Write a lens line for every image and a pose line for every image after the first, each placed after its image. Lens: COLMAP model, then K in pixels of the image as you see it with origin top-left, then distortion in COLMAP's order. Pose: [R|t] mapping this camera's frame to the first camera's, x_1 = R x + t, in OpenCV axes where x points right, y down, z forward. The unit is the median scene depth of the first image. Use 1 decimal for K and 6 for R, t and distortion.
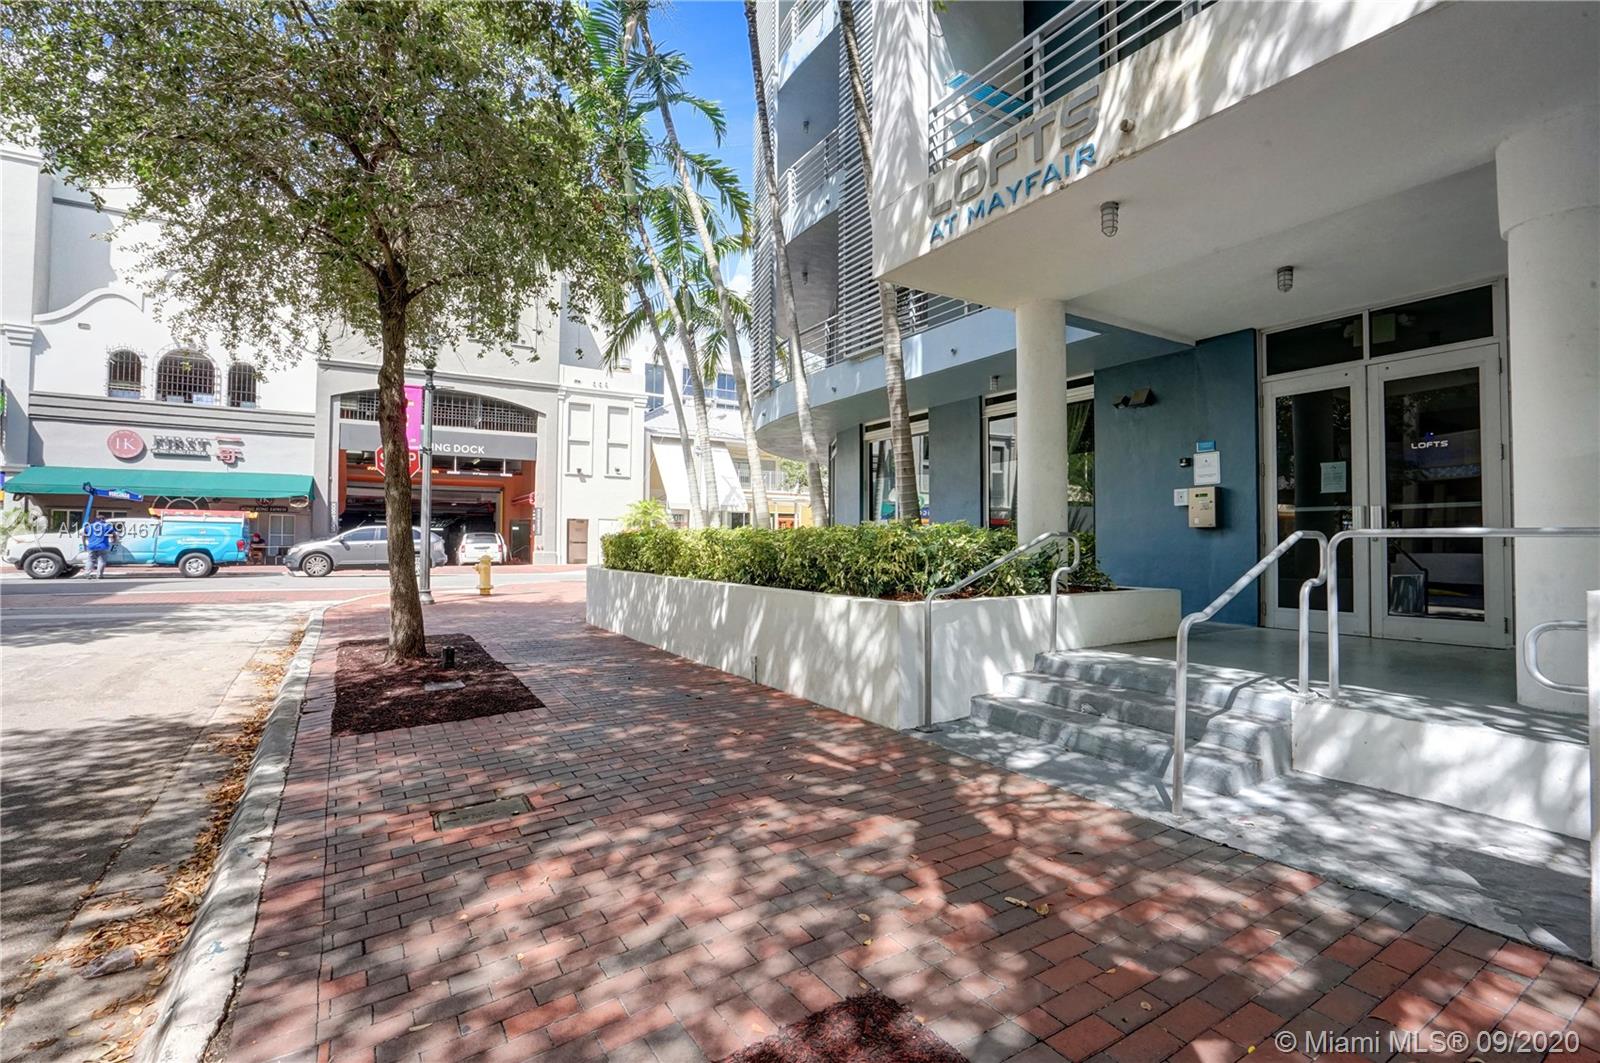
lens RADIAL K [[736.8, 0, 801.0], [0, 736.8, 527.6], [0, 0, 1]] dist [-0.057080, 0.021090]
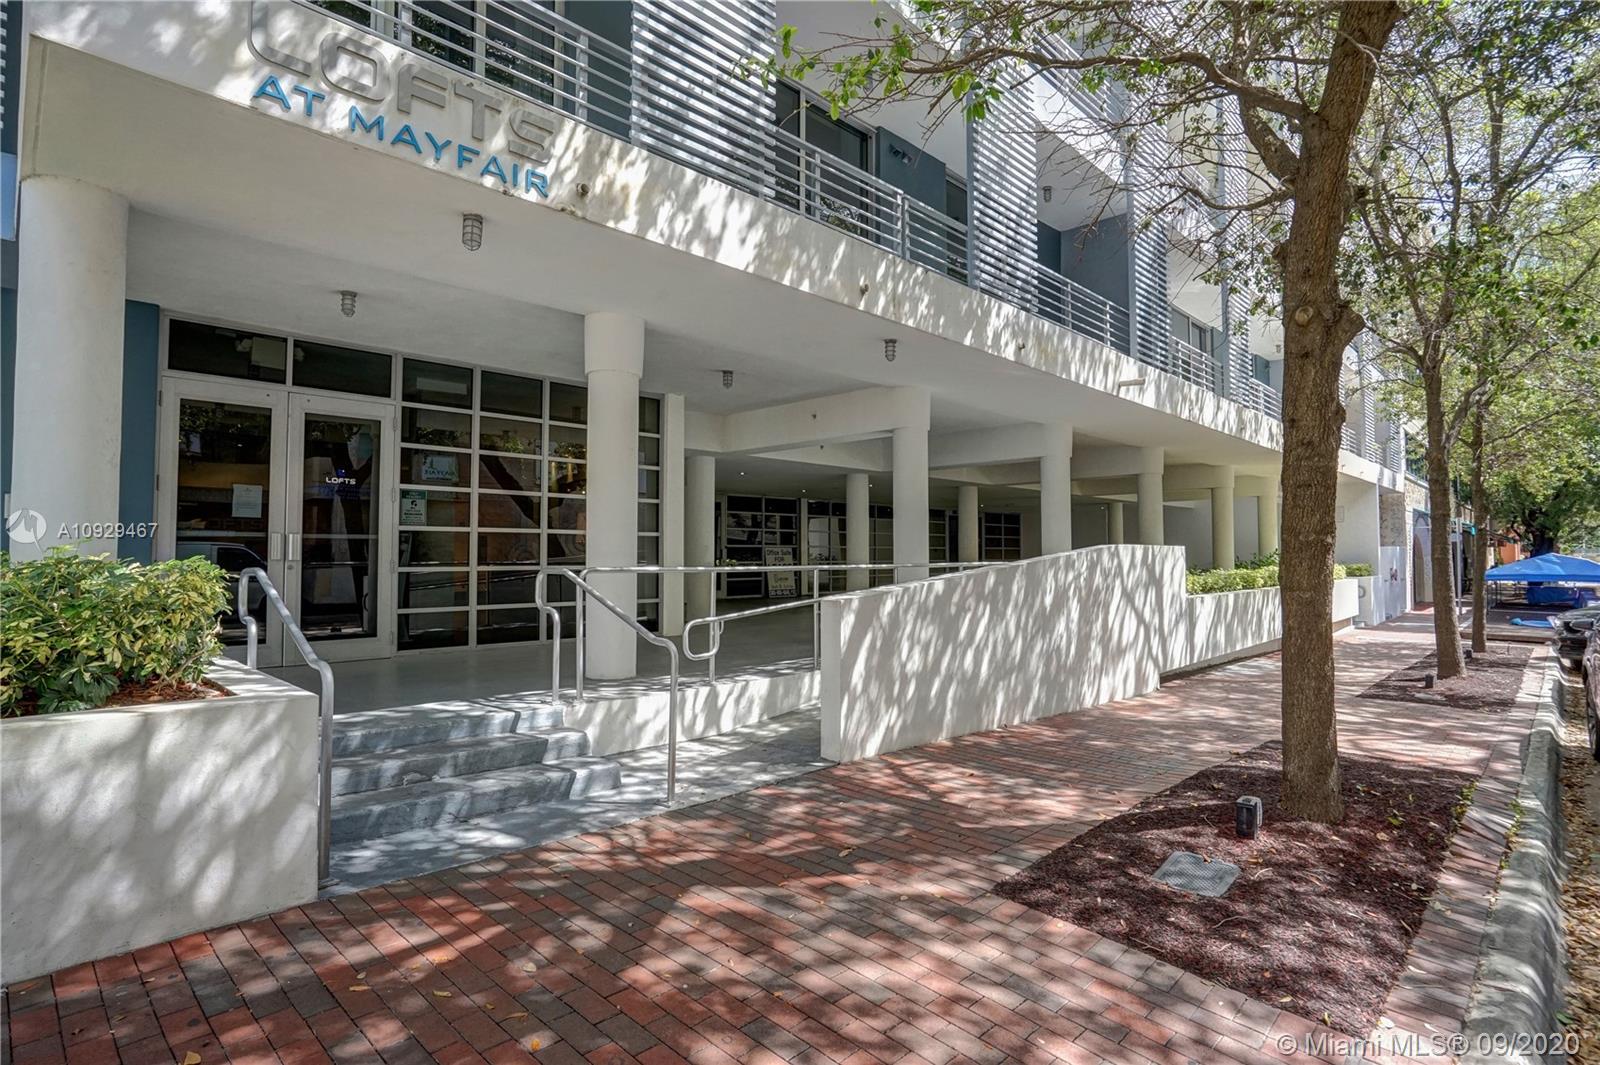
lens RADIAL K [[825.5, 0, 800.0], [0, 825.5, 532.5], [0, 0, 1]] dist [-0.044826, 0.026641]
pose [[-0.247561, 0.025655, 0.968533, -0.901572], [-0.024853, 0.999152, -0.032819, -0.024630], [-0.968553, -0.032195, -0.246714, 1.120885]]
